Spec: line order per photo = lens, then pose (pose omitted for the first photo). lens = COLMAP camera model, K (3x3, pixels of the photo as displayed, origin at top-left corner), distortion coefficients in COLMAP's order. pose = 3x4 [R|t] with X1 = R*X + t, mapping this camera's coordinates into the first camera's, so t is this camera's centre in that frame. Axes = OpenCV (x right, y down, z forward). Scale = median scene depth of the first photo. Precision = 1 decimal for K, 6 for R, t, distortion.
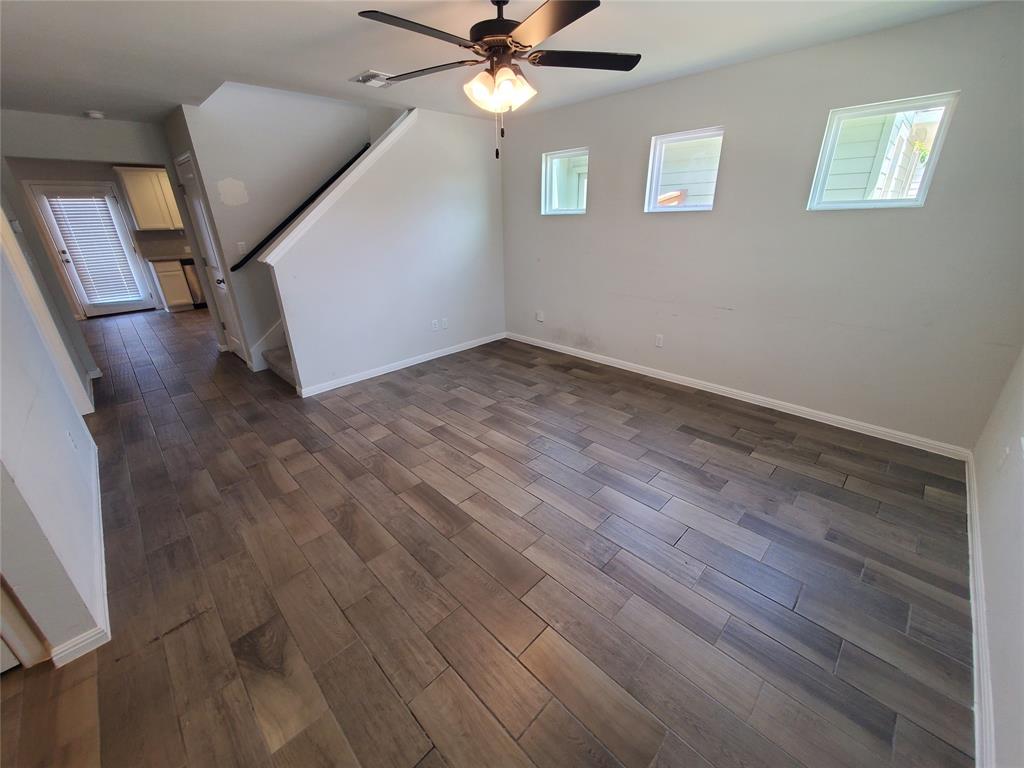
lens RADIAL K [[410.3, 0, 518.2], [0, 410.3, 383.5], [0, 0, 1]] dist [-0.000223, 0.000048]
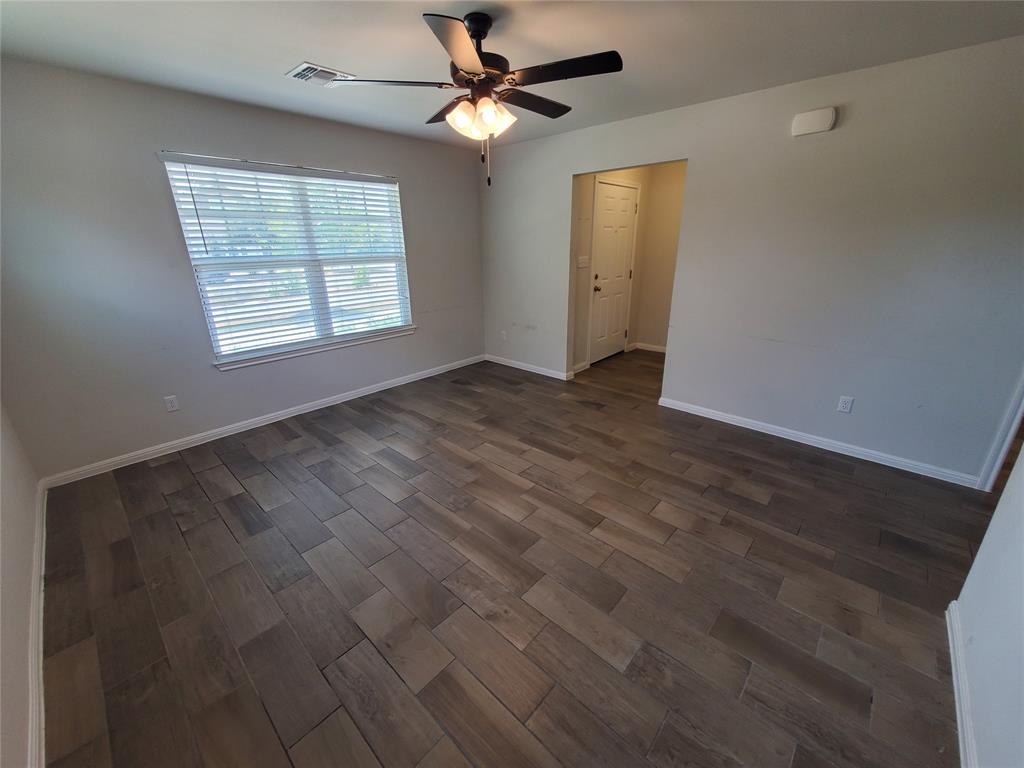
lens RADIAL K [[410.3, 0, 512.5], [0, 410.3, 383.3], [0, 0, 1]] dist [-0.000223, 0.000048]
pose [[-0.999014, 0.039385, -0.020494, -0.049979], [0.015702, 0.745187, 0.666670, -0.608491], [0.041529, 0.665691, -0.745071, 1.488233]]
